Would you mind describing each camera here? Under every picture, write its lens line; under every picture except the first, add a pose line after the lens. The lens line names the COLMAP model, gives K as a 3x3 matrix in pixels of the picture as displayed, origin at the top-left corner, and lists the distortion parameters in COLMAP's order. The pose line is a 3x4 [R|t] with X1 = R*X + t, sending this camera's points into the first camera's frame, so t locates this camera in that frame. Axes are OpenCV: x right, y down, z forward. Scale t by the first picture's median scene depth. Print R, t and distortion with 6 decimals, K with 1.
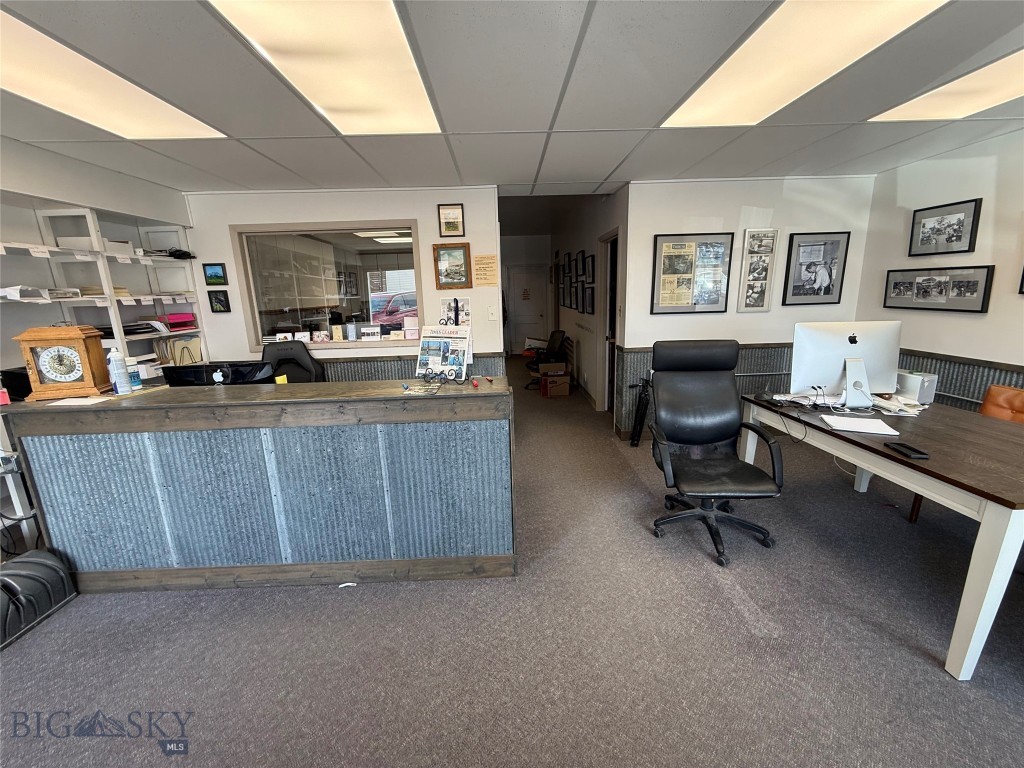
lens RADIAL K [[408.9, 0, 509.3], [0, 408.9, 383.8], [0, 0, 1]] dist [0.000223, 0.000142]
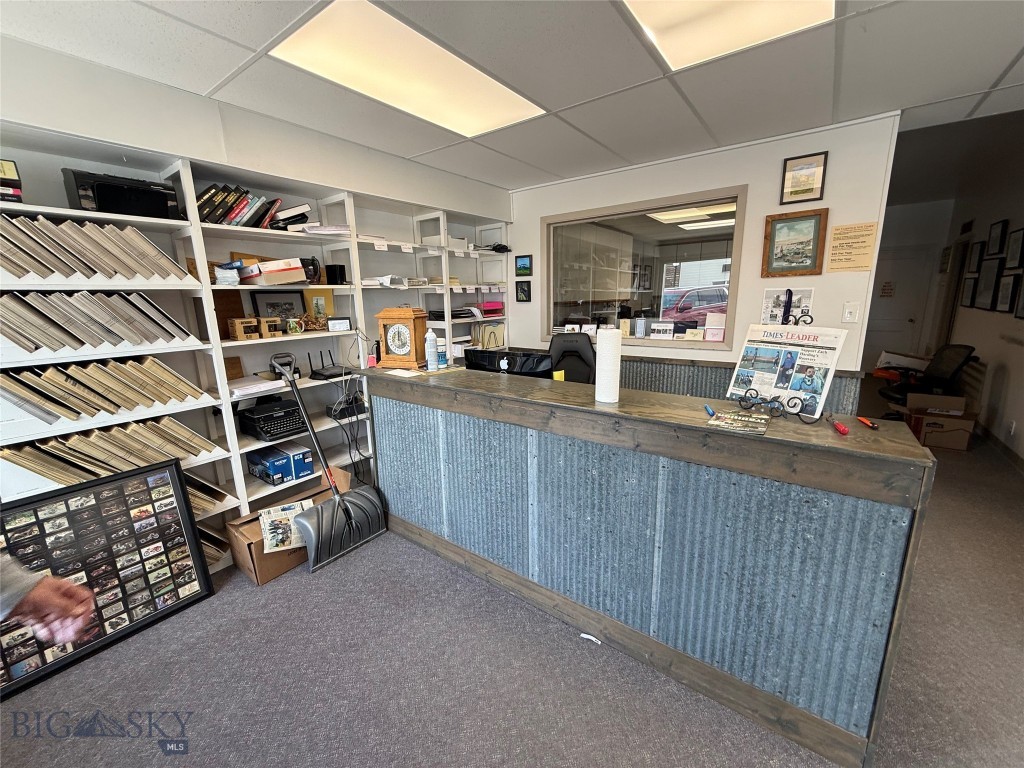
lens RADIAL K [[408.9, 0, 509.3], [0, 408.9, 383.8], [0, 0, 1]] dist [0.000223, 0.000142]
pose [[0.785720, 0.142884, -0.601854, -0.100423], [-0.138336, 0.988903, 0.054173, -0.025773], [0.602916, 0.040693, 0.796766, 0.222868]]
